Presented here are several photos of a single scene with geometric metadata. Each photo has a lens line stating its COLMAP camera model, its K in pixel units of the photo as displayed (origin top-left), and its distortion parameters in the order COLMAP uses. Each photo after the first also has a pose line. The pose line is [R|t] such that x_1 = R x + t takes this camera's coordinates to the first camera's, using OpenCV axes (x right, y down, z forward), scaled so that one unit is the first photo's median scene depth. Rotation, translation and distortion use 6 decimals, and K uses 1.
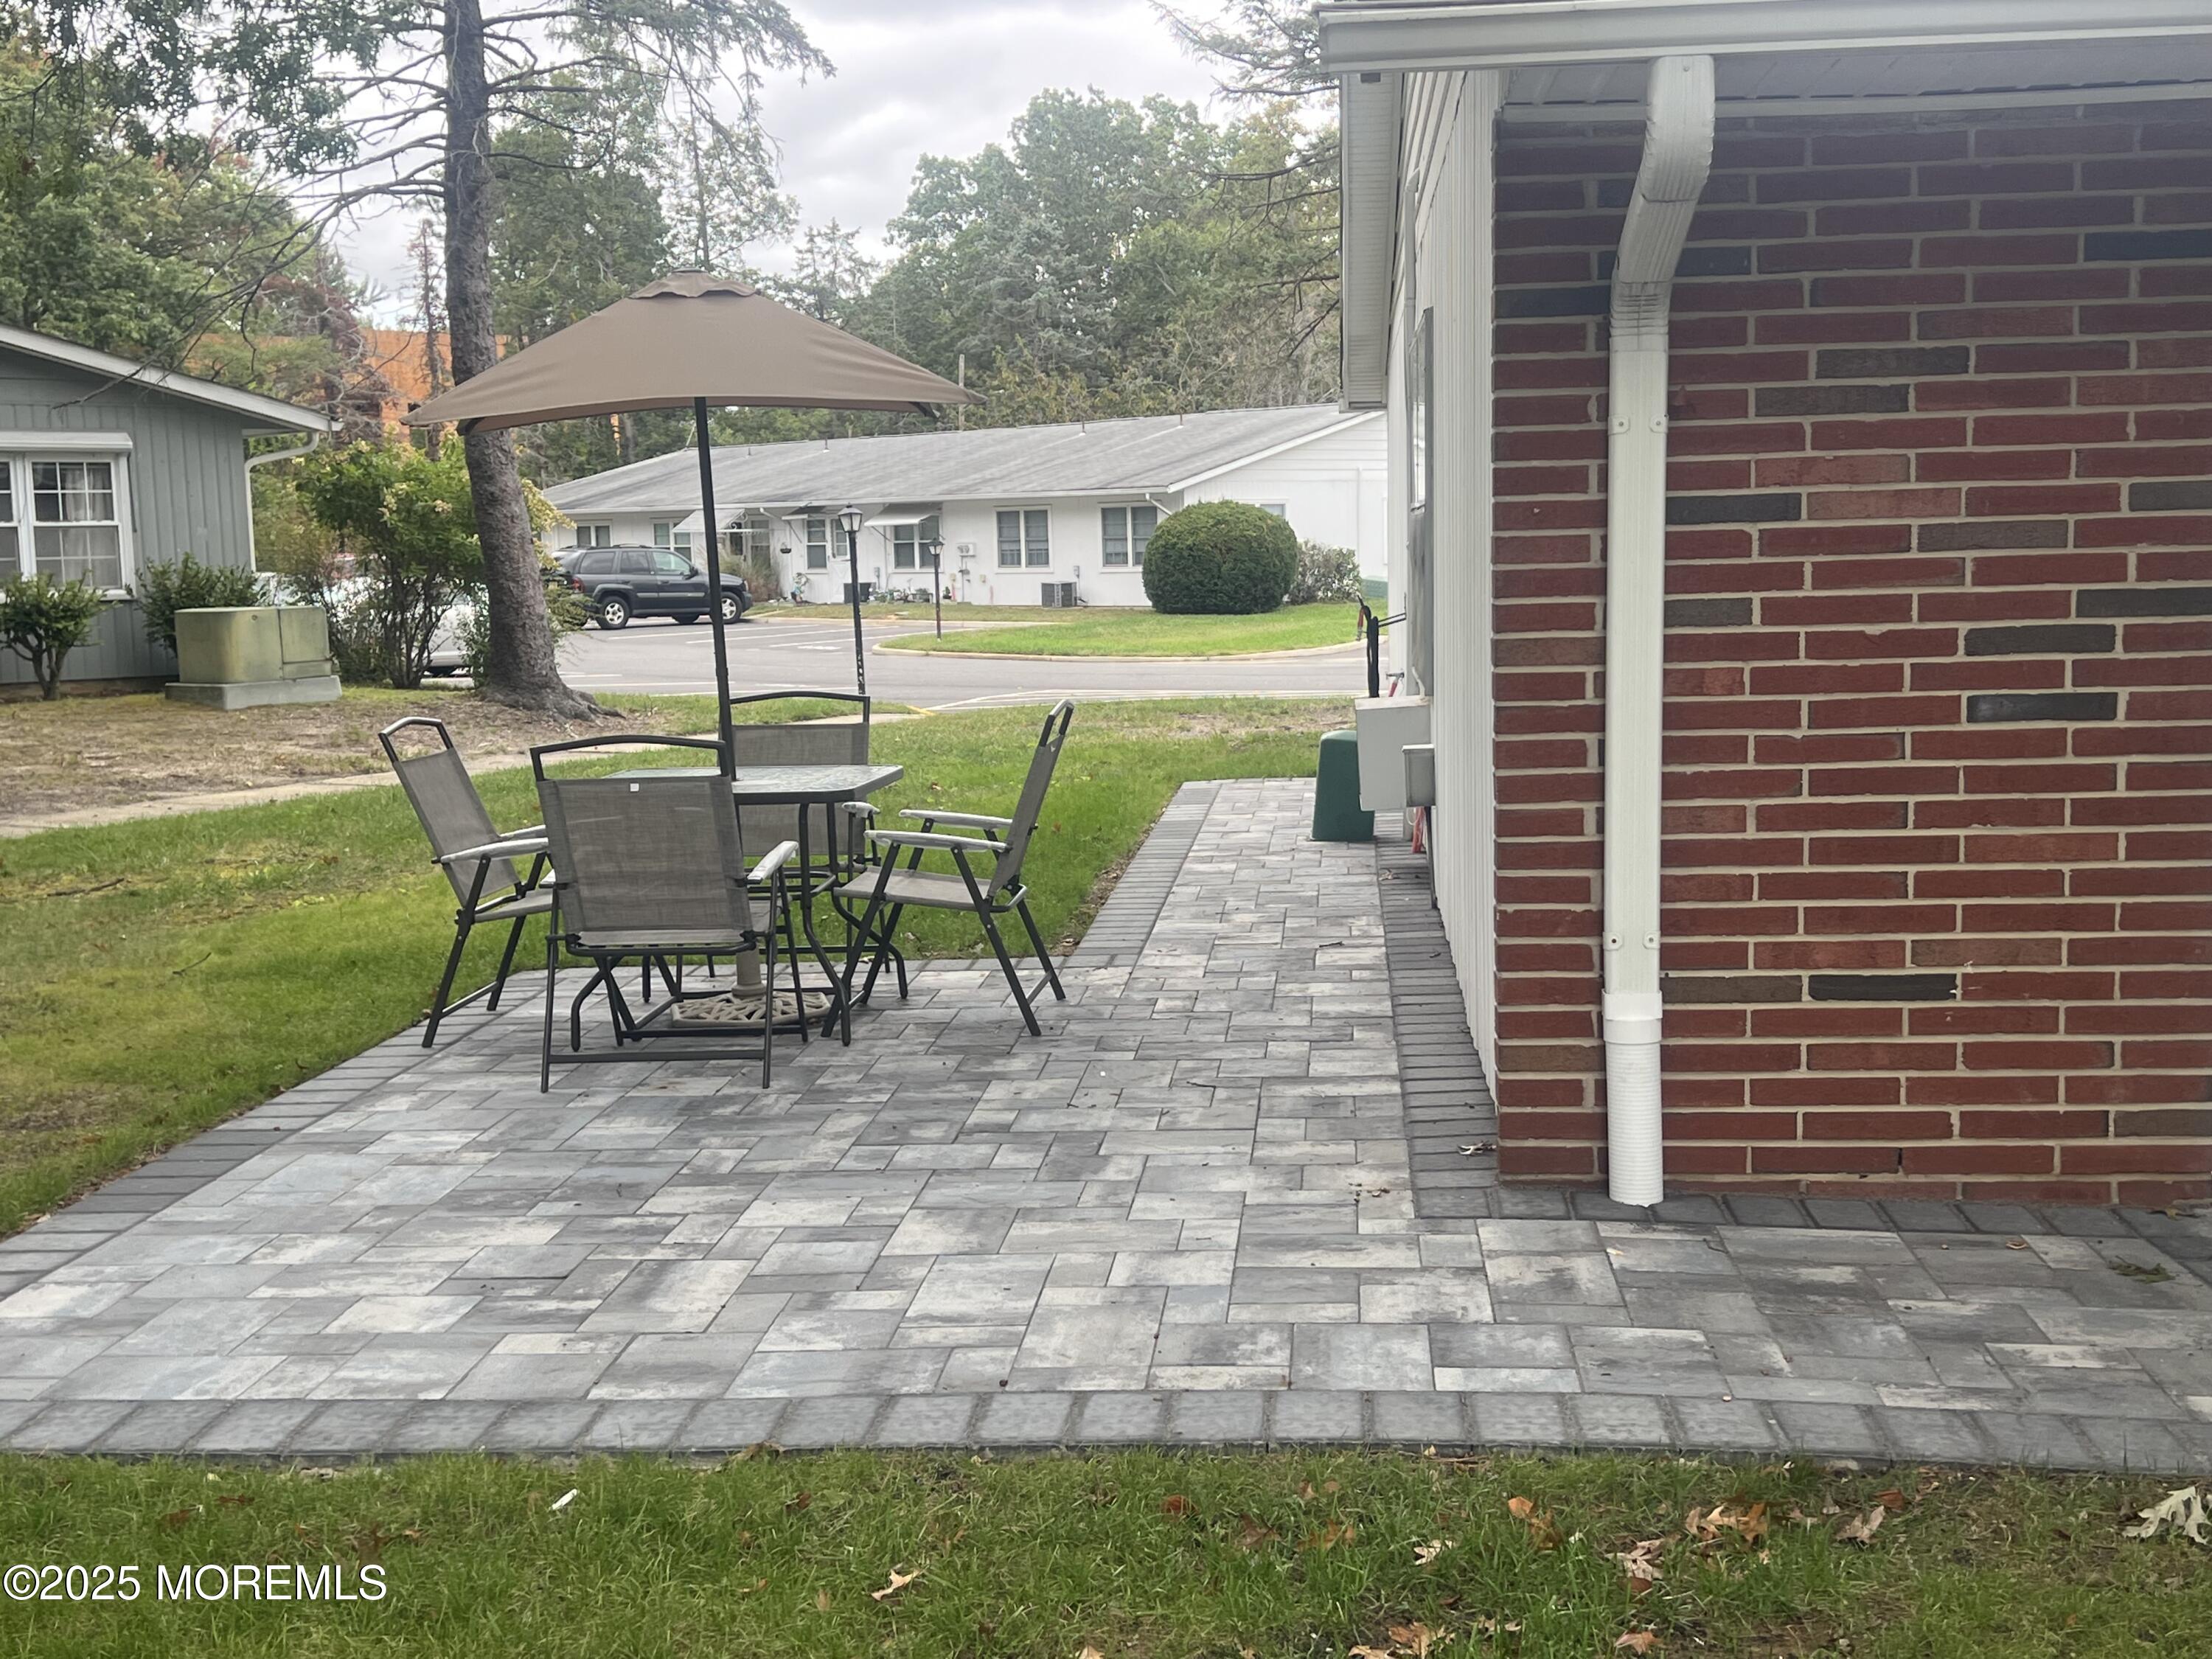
lens RADIAL K [[2620.5, 0, 1106.0], [0, 2620.5, 829.5], [0, 0, 1]] dist [0.196595, -0.559536]
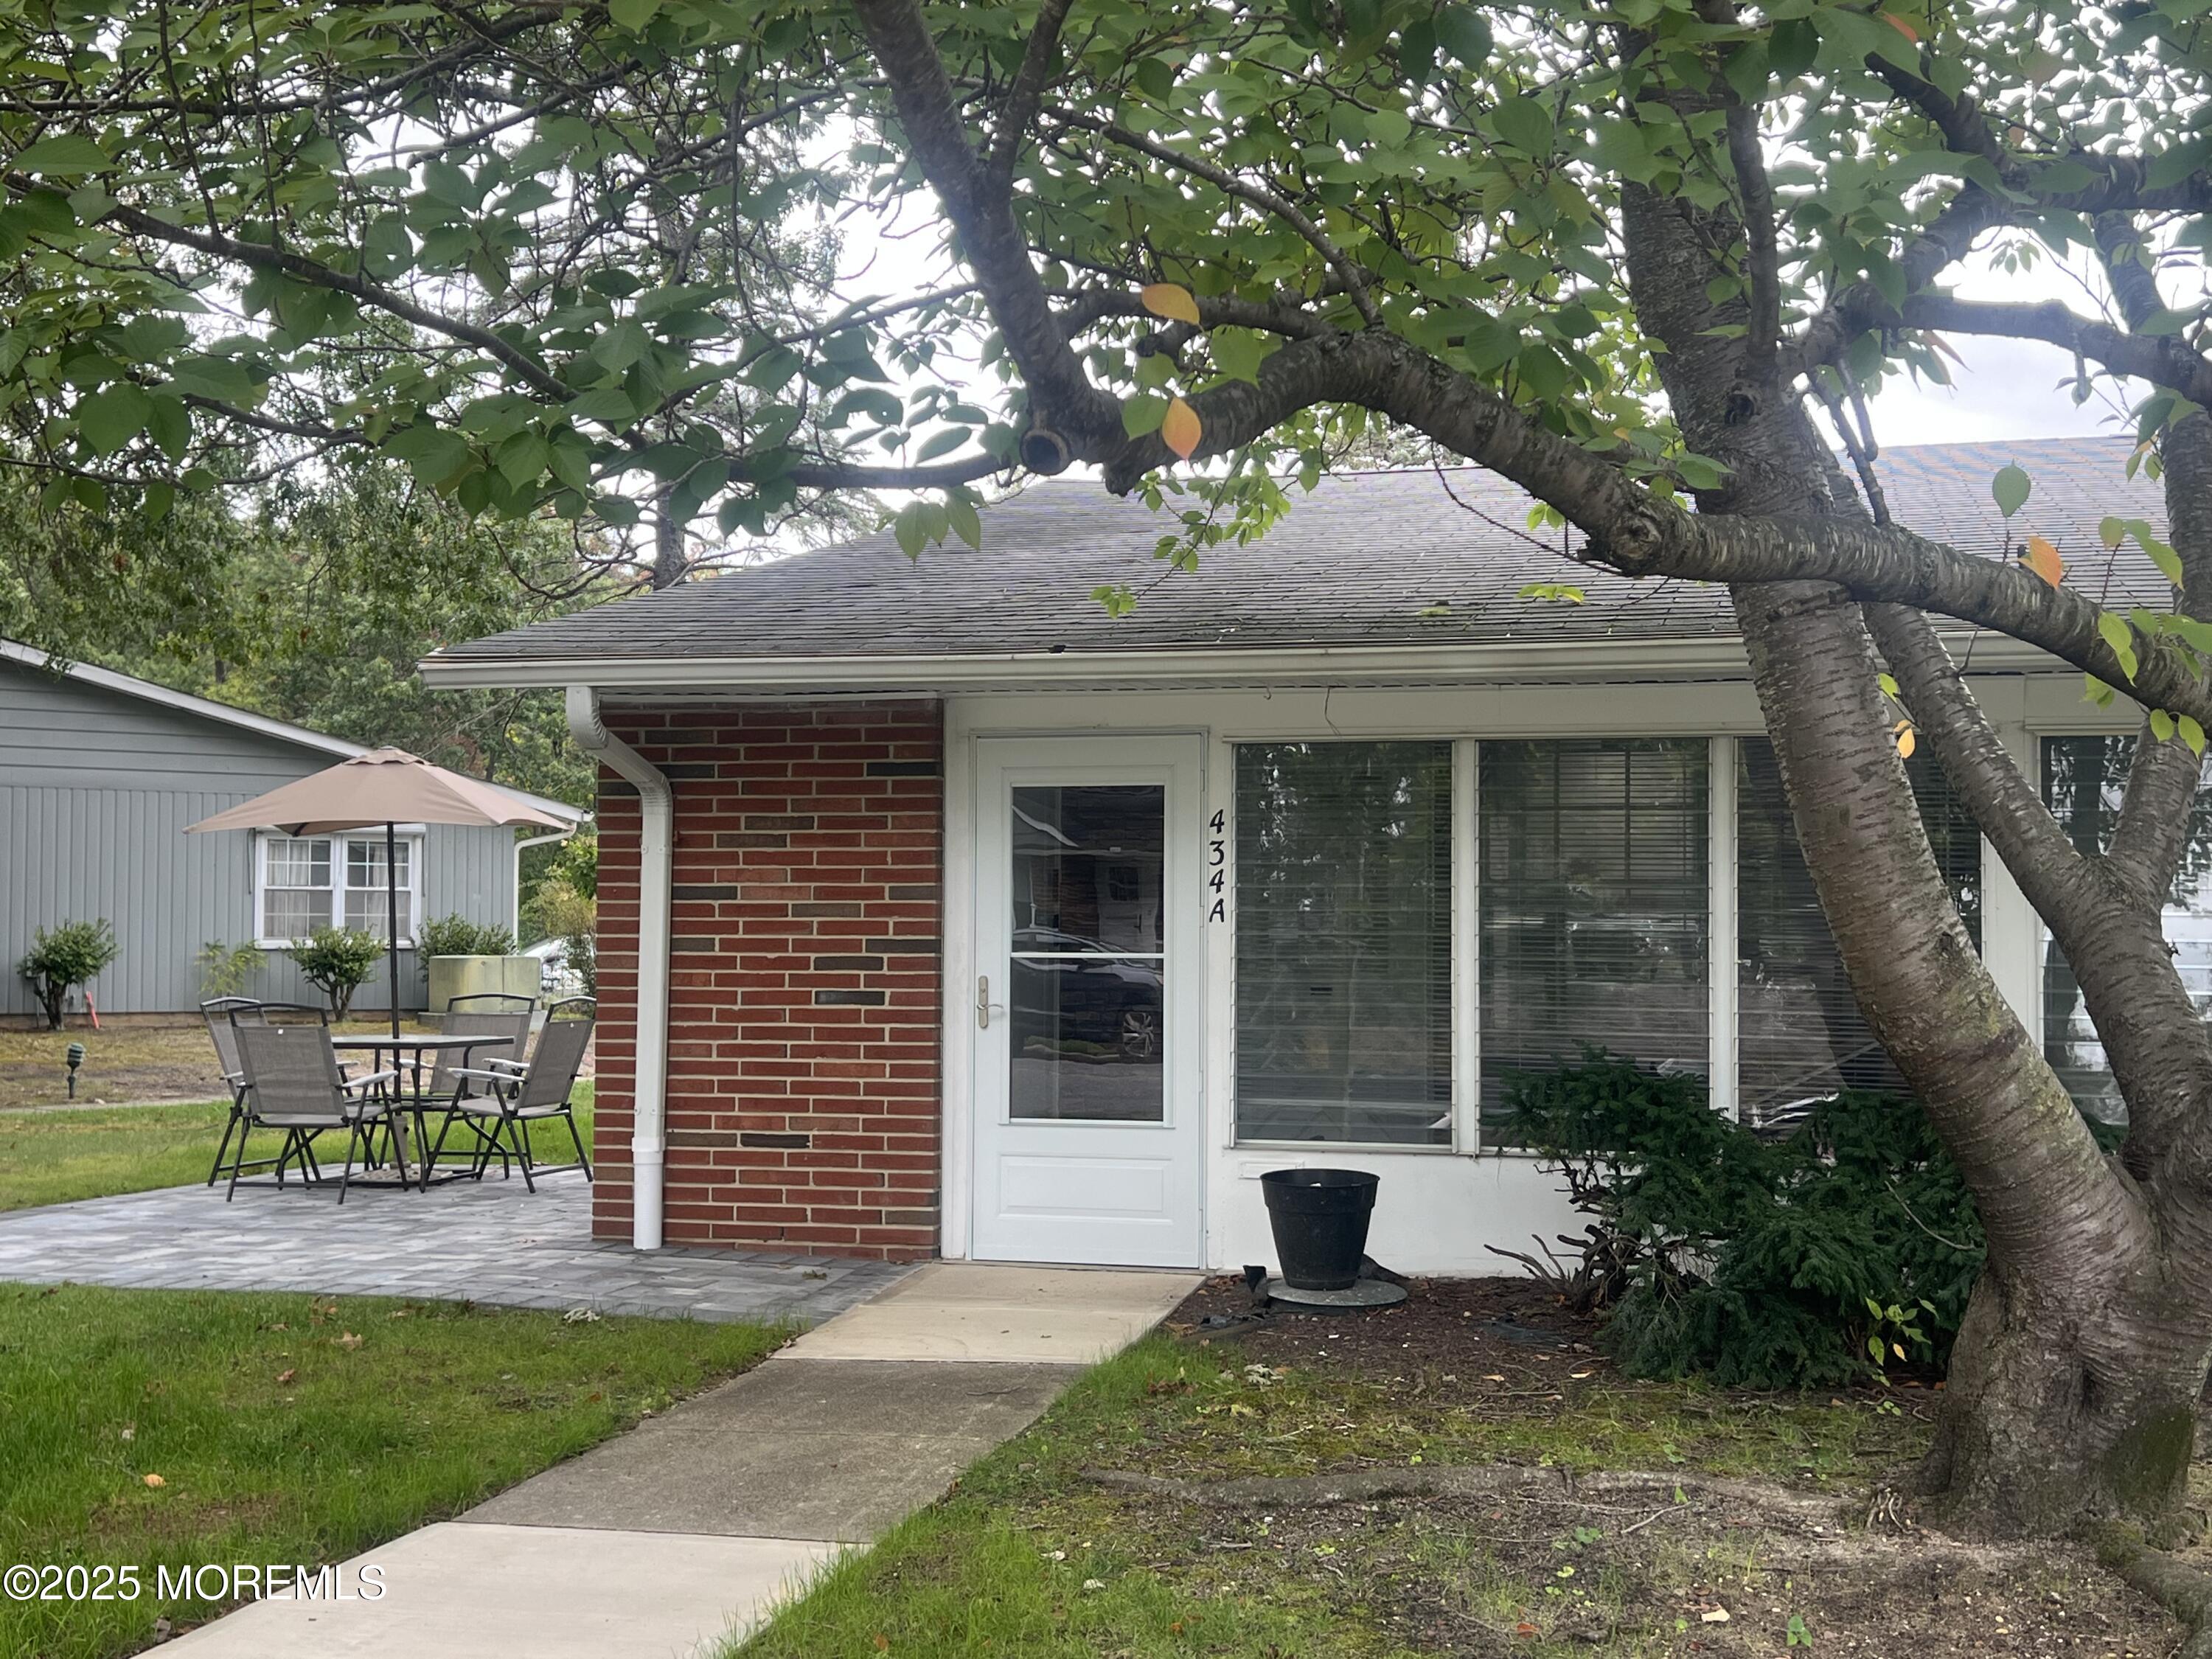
lens RADIAL K [[2620.5, 0, 1106.0], [0, 2620.5, 829.5], [0, 0, 1]] dist [0.196595, -0.559536]
pose [[0.982780, 0.022124, -0.183449, 0.885618], [-0.048589, 0.988809, -0.141053, 0.095219], [0.178276, 0.147538, 0.972857, -0.867730]]
